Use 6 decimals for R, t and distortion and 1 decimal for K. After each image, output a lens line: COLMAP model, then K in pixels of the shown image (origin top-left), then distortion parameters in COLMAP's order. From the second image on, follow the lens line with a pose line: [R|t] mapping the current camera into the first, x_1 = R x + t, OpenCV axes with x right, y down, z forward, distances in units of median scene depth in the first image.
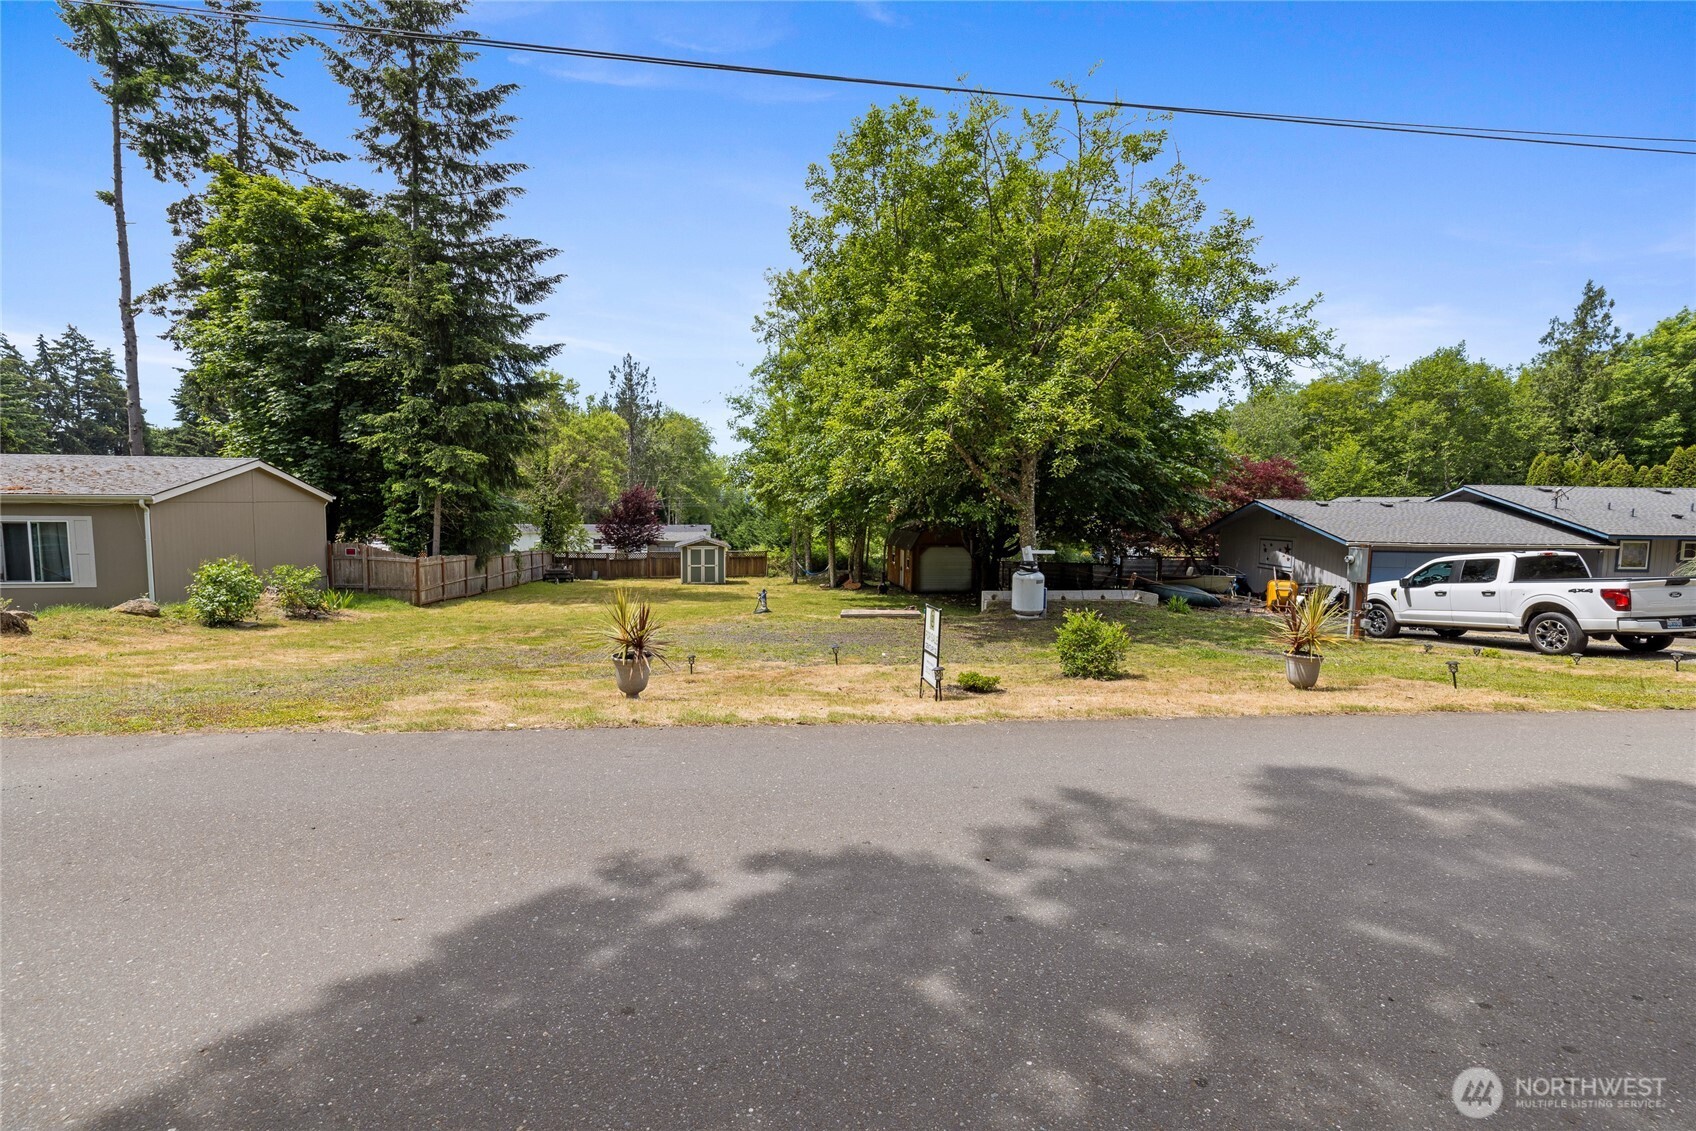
lens RADIAL K [[713.4, 0, 845.1], [0, 713.4, 557.2], [0, 0, 1]] dist [-0.000508, 0.000225]
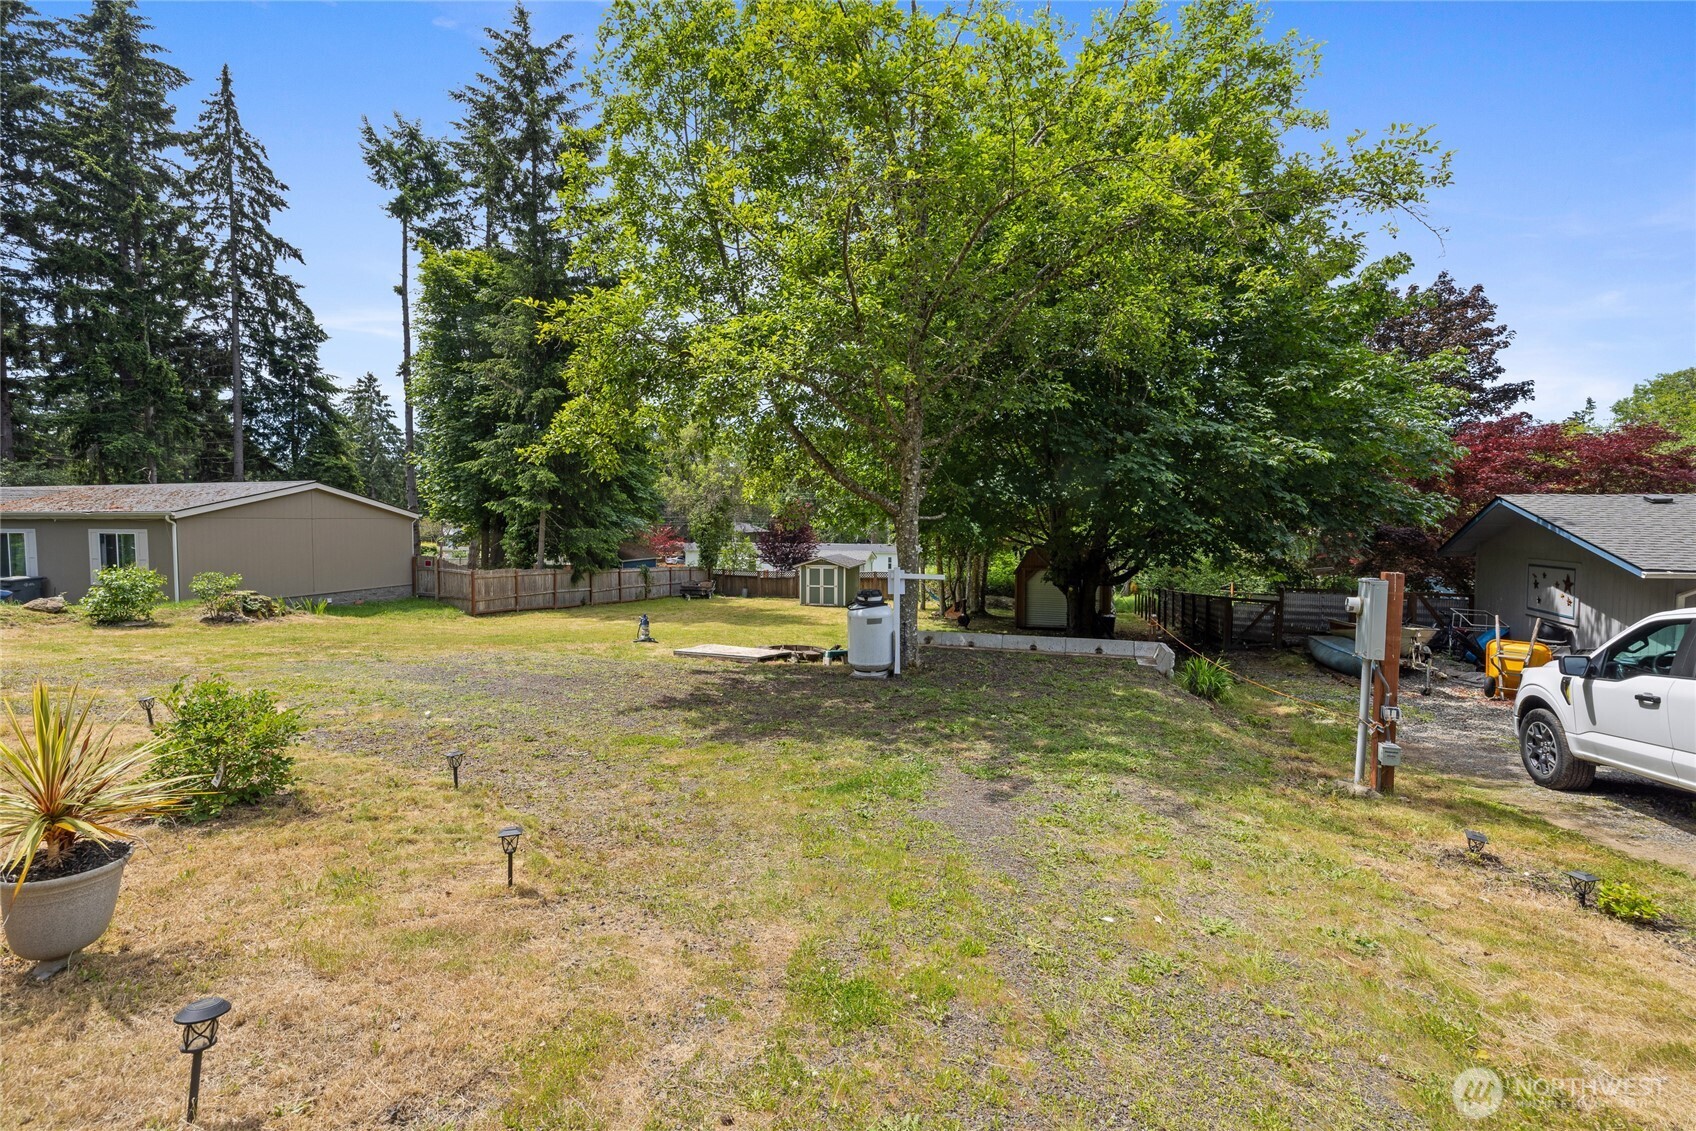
lens RADIAL K [[713.4, 0, 854.1], [0, 713.4, 557.7], [0, 0, 1]] dist [-0.000508, 0.000225]
pose [[0.898218, 0.010473, -0.439426, 0.302650], [-0.023703, 0.999416, -0.024631, -0.003981], [0.438912, 0.032540, 0.897941, 0.222828]]
